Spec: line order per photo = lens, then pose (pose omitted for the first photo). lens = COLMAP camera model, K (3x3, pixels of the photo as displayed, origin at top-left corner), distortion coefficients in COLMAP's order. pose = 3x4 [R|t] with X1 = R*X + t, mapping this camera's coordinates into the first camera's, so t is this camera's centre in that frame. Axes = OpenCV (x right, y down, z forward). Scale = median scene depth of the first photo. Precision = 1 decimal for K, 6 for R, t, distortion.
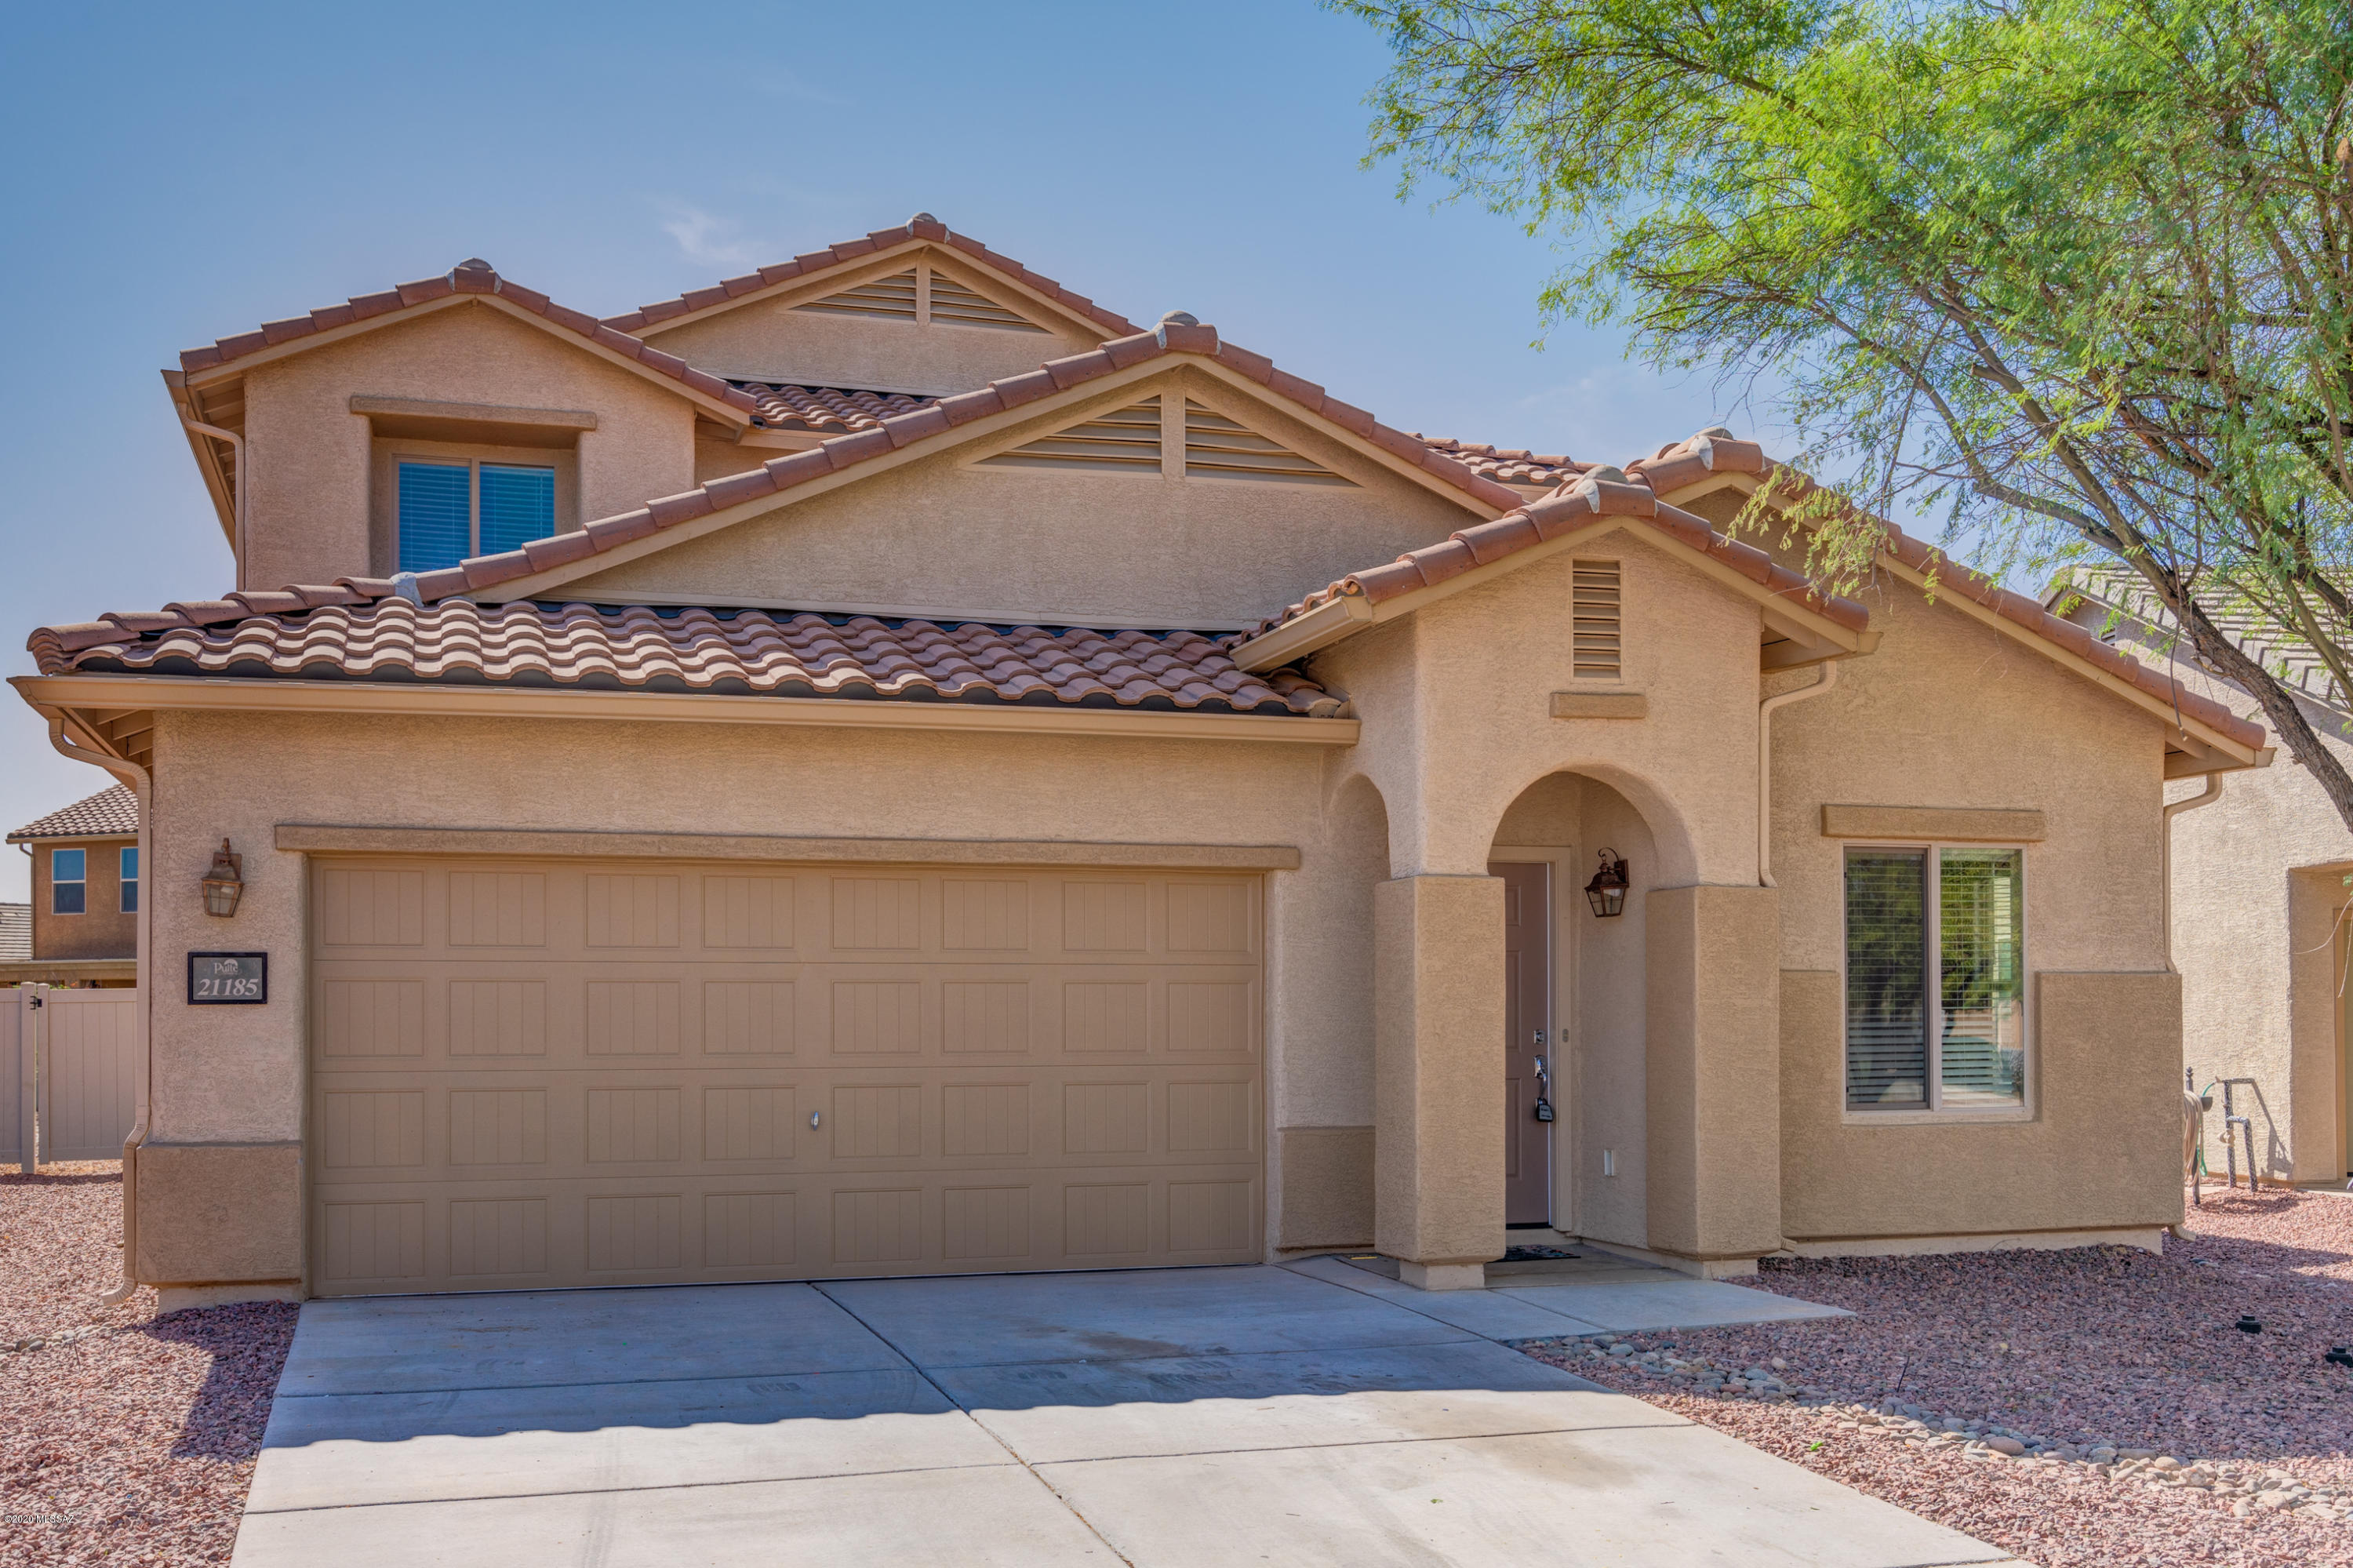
lens RADIAL K [[2212.9, 0, 1028.6], [0, 2212.9, 834.7], [0, 0, 1]] dist [0.000675, 0.000766]
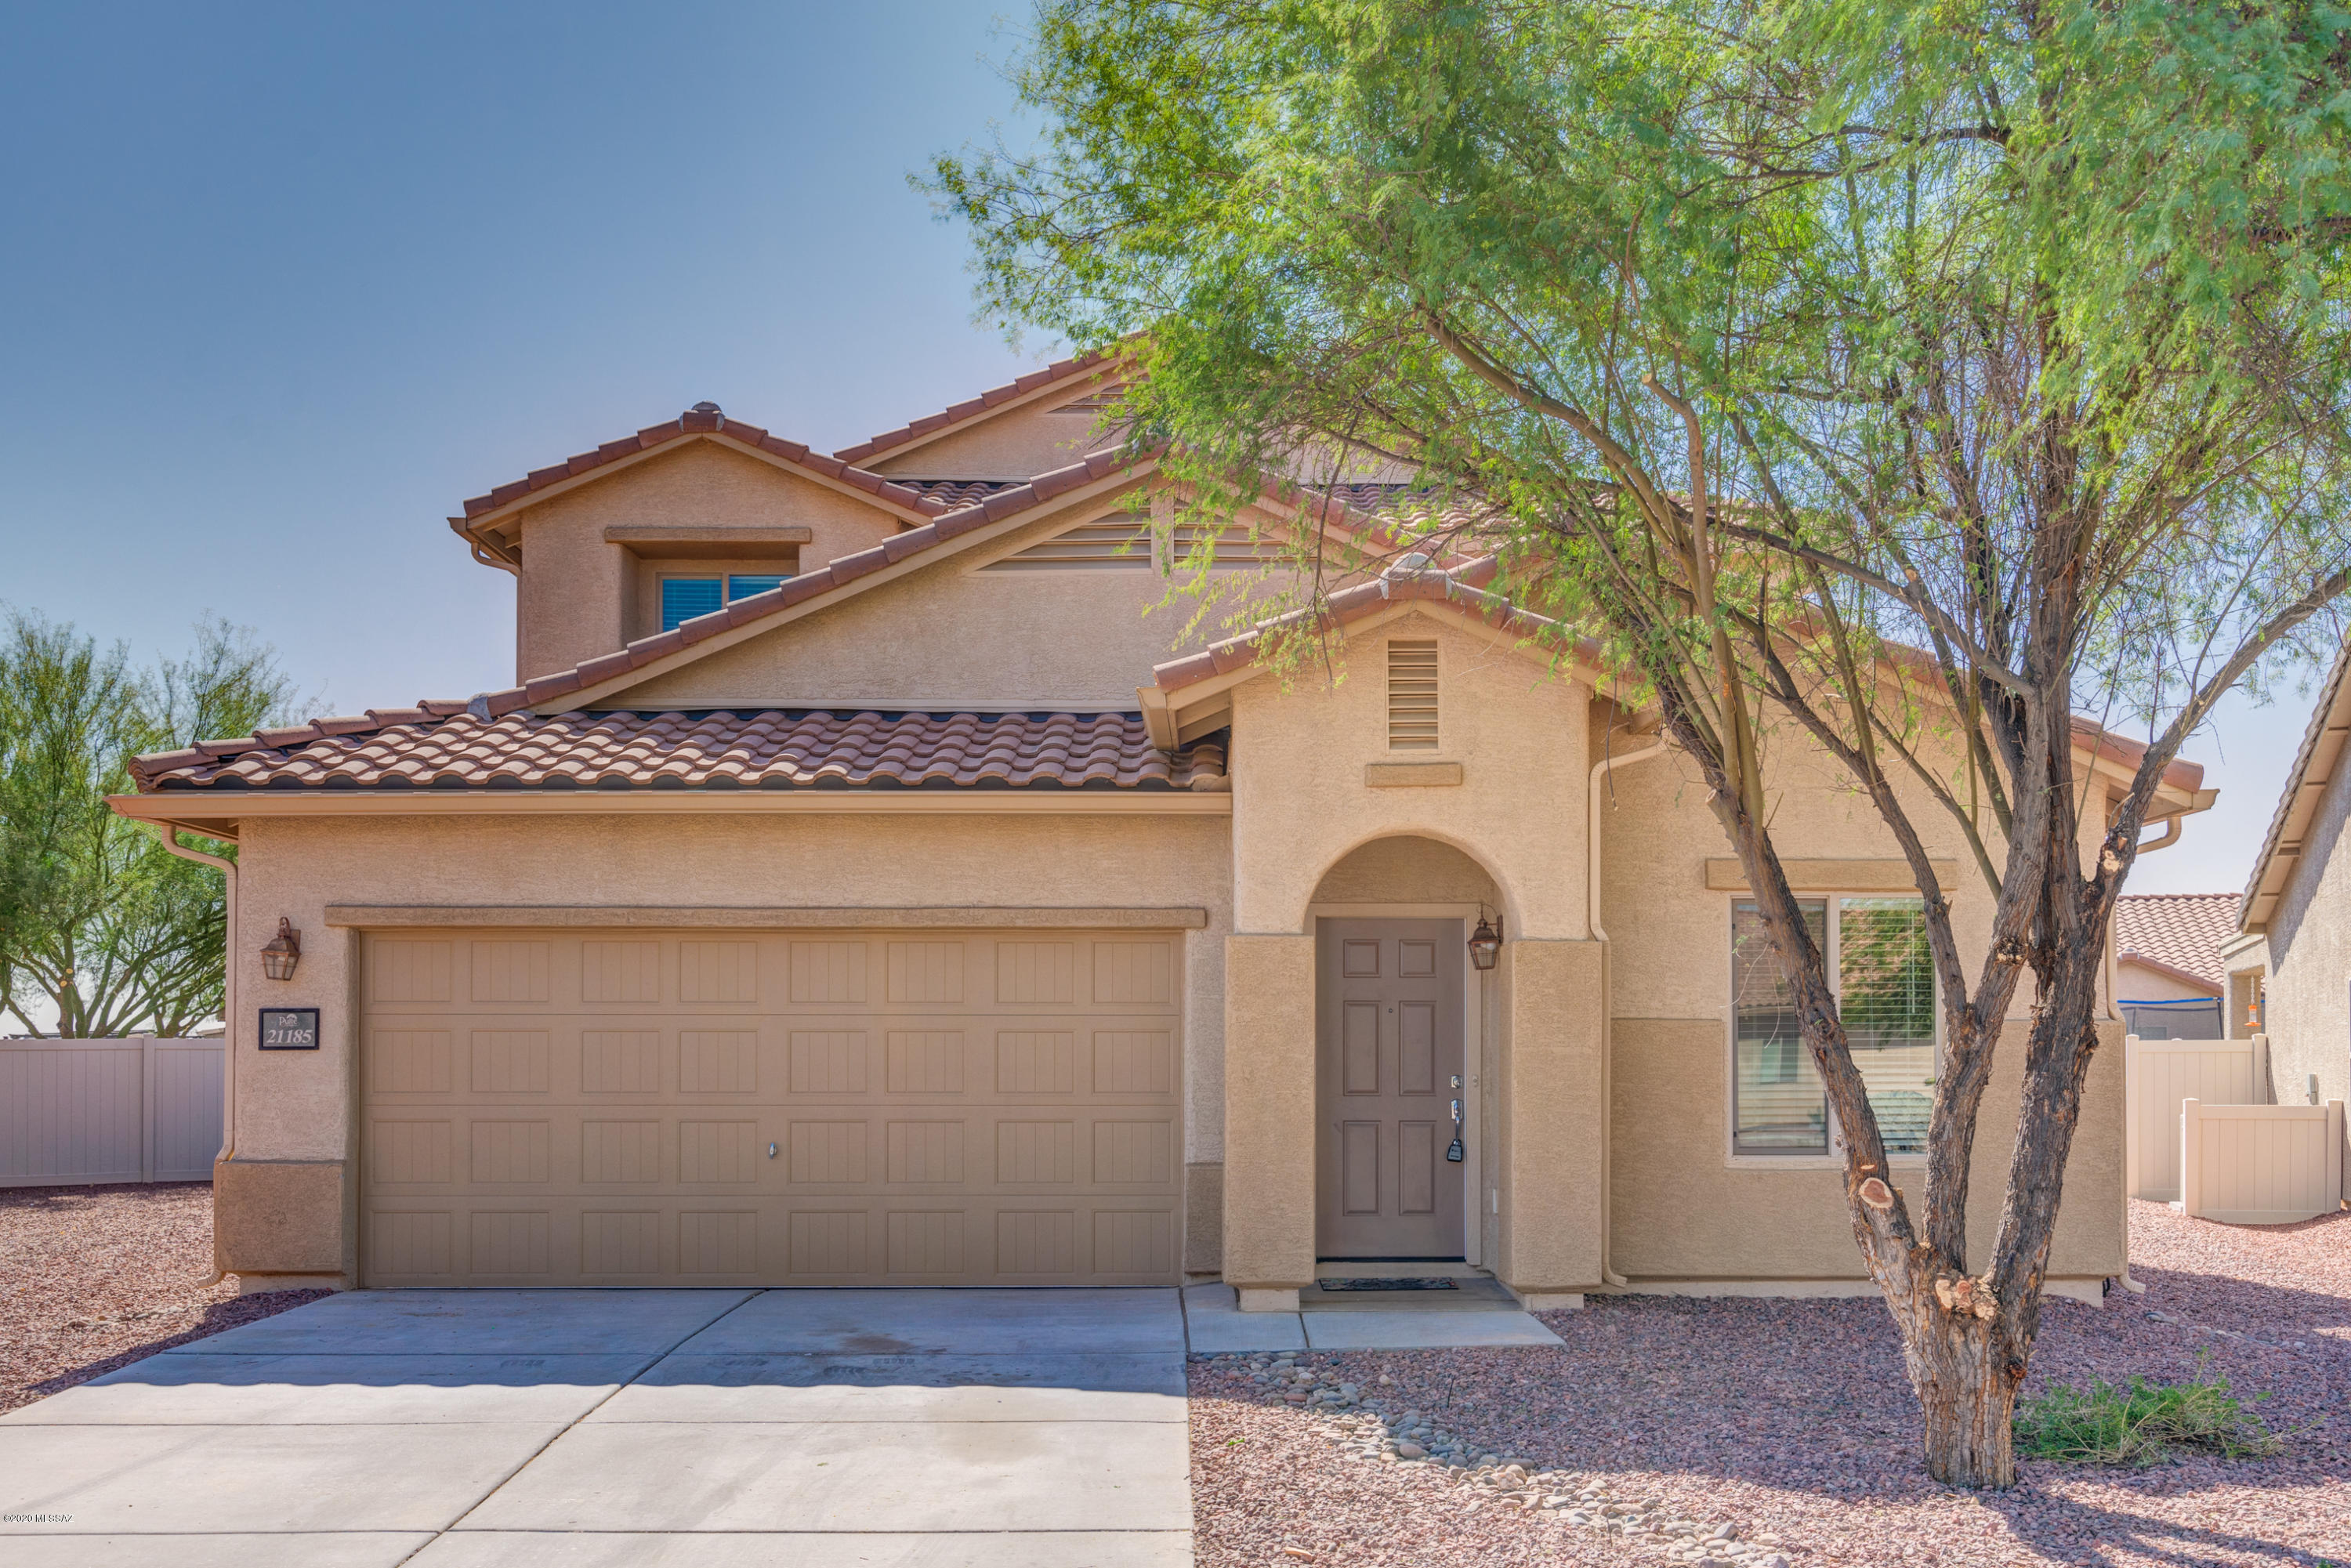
lens RADIAL K [[2229.9, 0, 1174.7], [0, 2229.9, 843.6], [0, 0, 1]] dist [0.002304, 0.001137]
pose [[0.963787, -0.023022, -0.265677, 0.426914], [0.019373, 0.999679, -0.016346, -0.009104], [0.265968, 0.010607, 0.963923, -0.078597]]
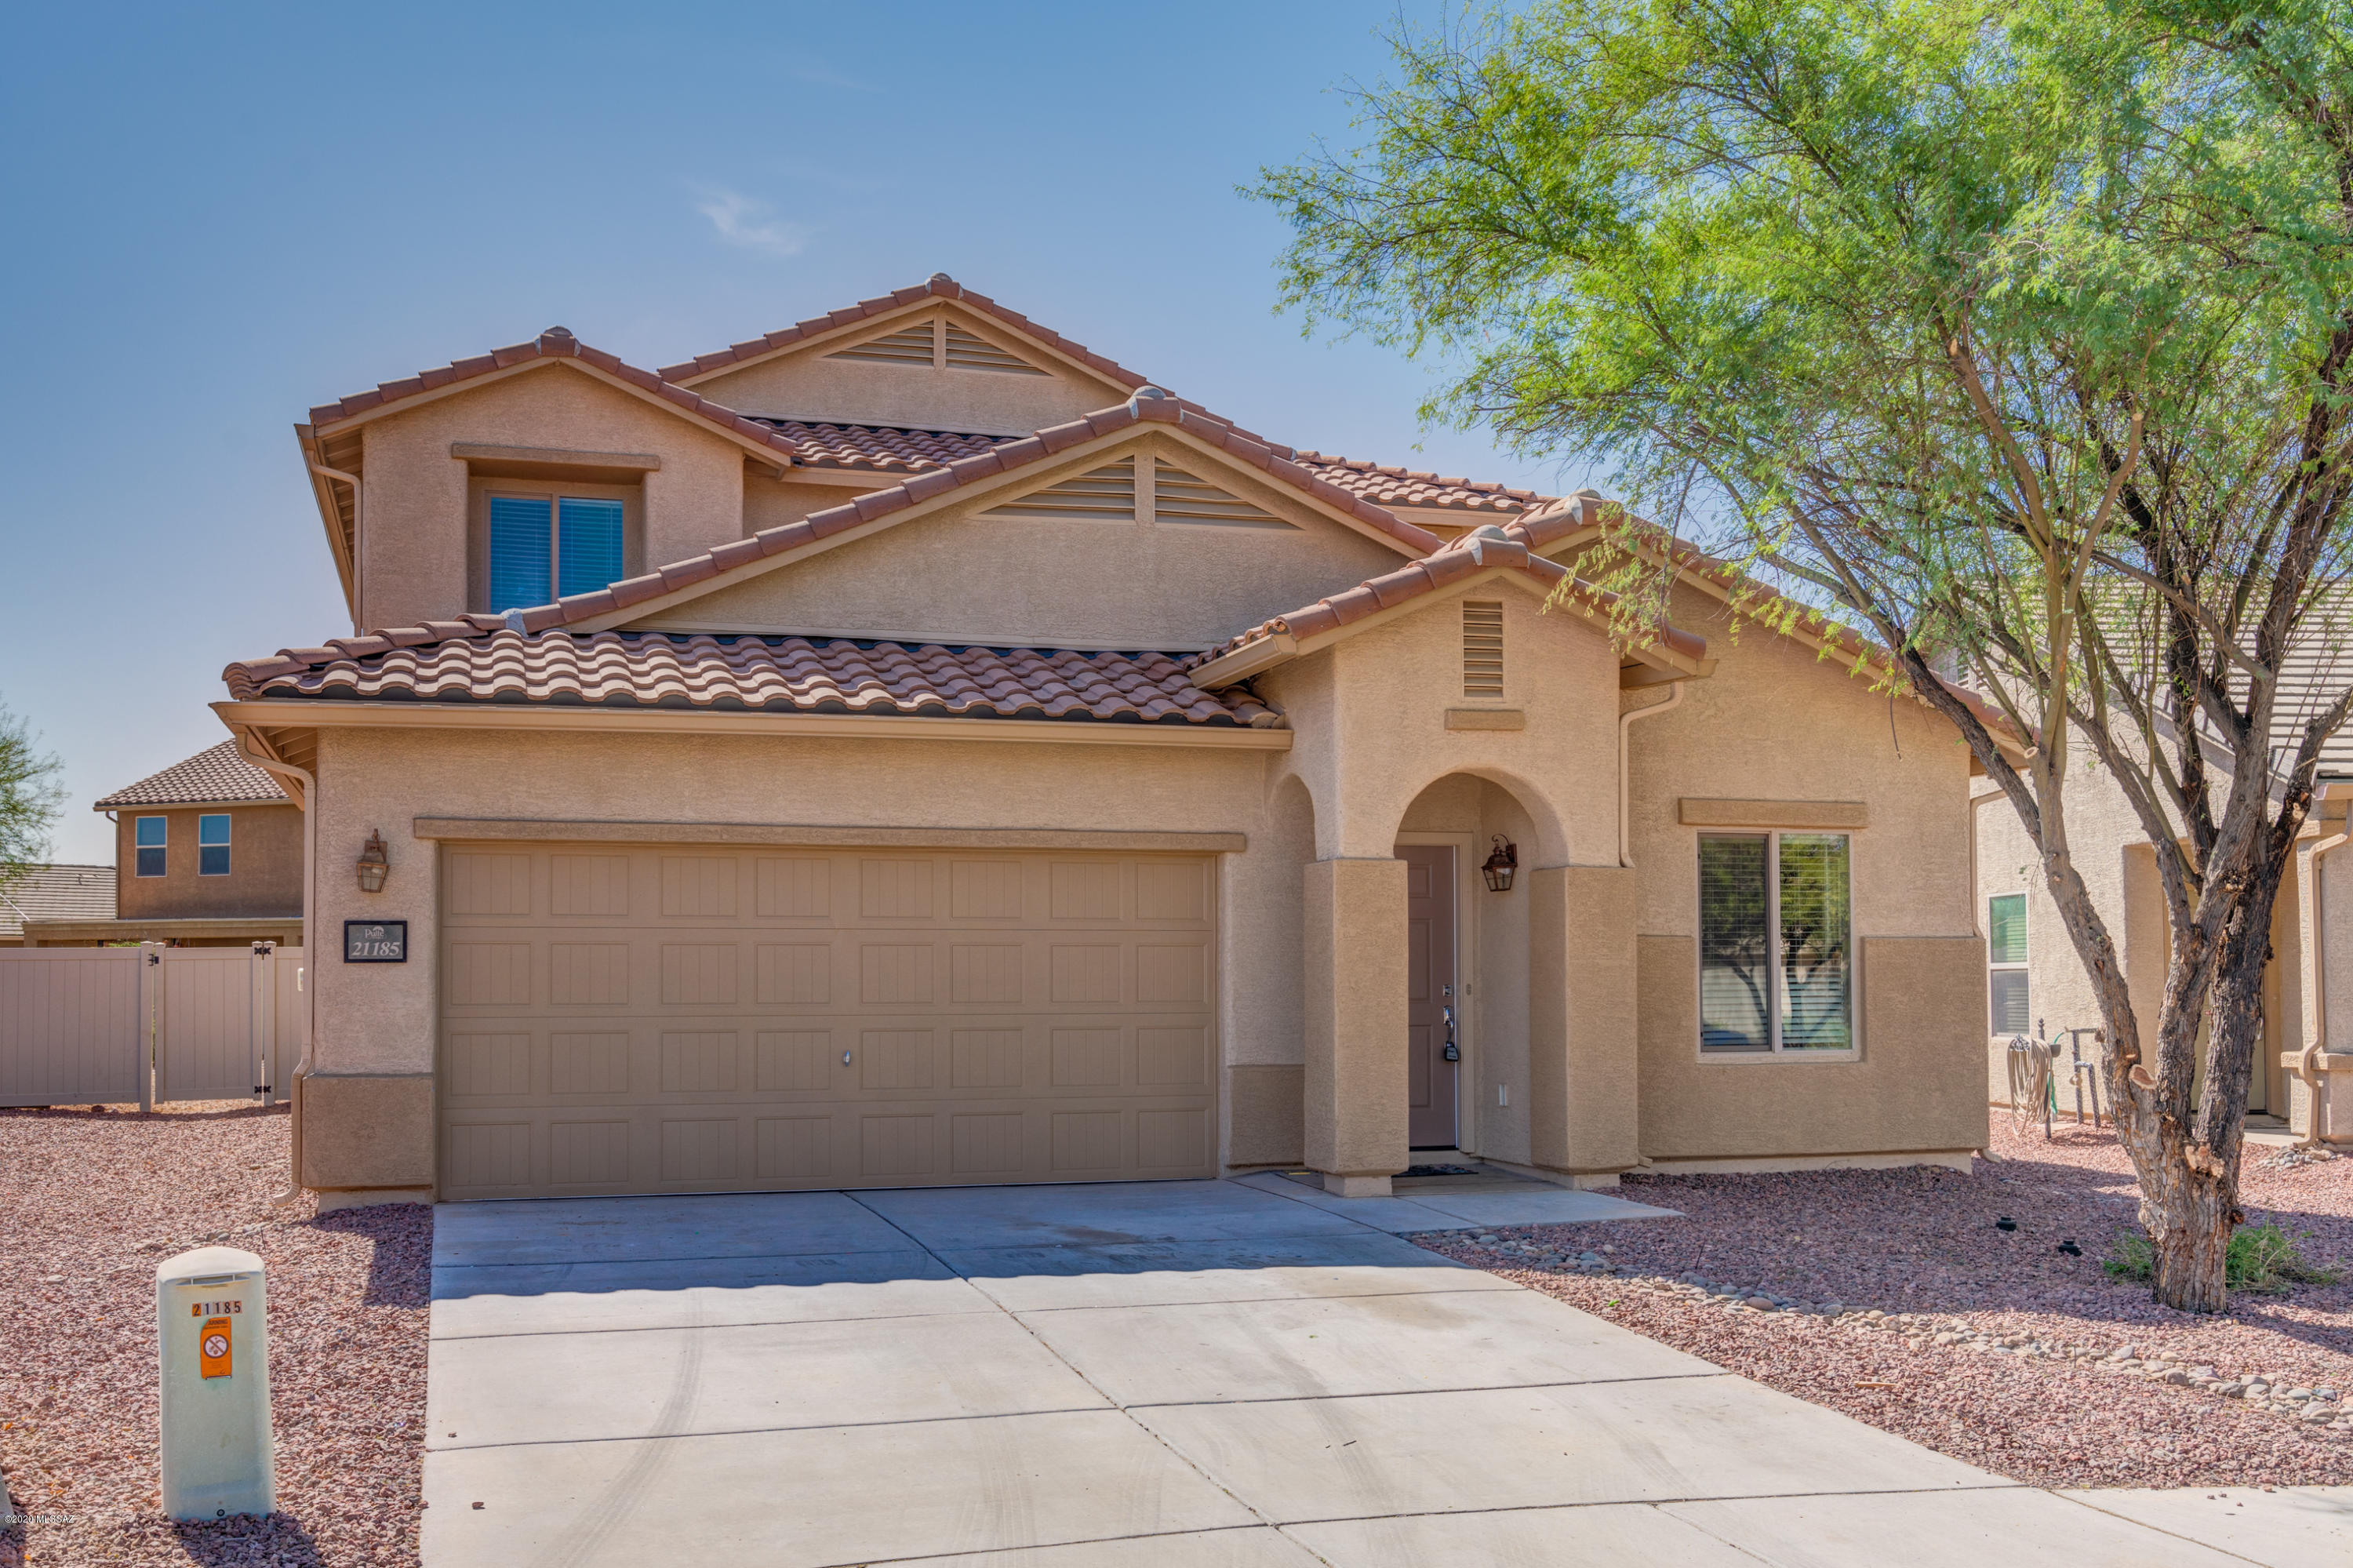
lens RADIAL K [[2134.9, 0, 1022.1], [0, 2134.9, 736.3], [0, 0, 1]] dist [0.002859, 0.001940]
pose [[0.999935, -0.000239, -0.011399, 0.013987], [-0.000084, 0.999599, -0.028332, -0.015391], [0.011401, 0.028332, 0.999534, -0.184682]]
